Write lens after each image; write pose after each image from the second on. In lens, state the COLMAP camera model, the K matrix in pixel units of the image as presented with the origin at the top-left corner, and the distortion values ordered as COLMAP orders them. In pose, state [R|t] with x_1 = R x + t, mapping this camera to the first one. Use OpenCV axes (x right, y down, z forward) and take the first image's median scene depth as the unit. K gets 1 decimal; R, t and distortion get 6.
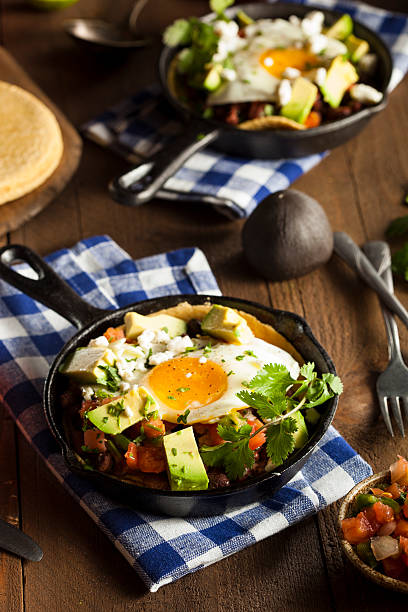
lens RADIAL K [[1903.5, 0, 204.0], [0, 1903.5, 306.0], [0, 0, 1]] dist [0.042018, -0.806345]
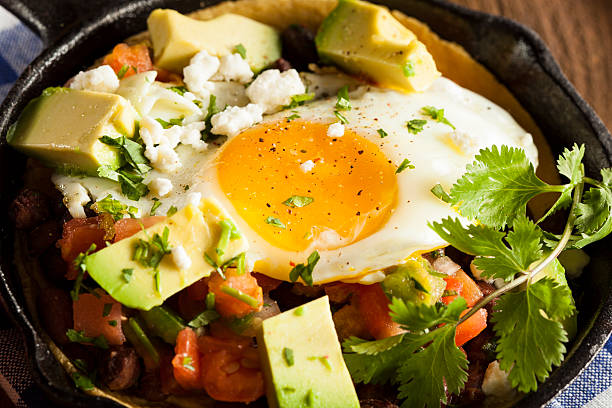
lens RADIAL K [[2207.1, 0, 306.0], [0, 2207.1, 204.0], [0, 0, 1]] dist [0.009892, 0.112049]
pose [[0.991768, 0.022218, 0.126109, -0.071940], [-0.040217, 0.989046, 0.142023, -0.027365], [-0.121572, -0.145925, 0.981797, 0.487429]]
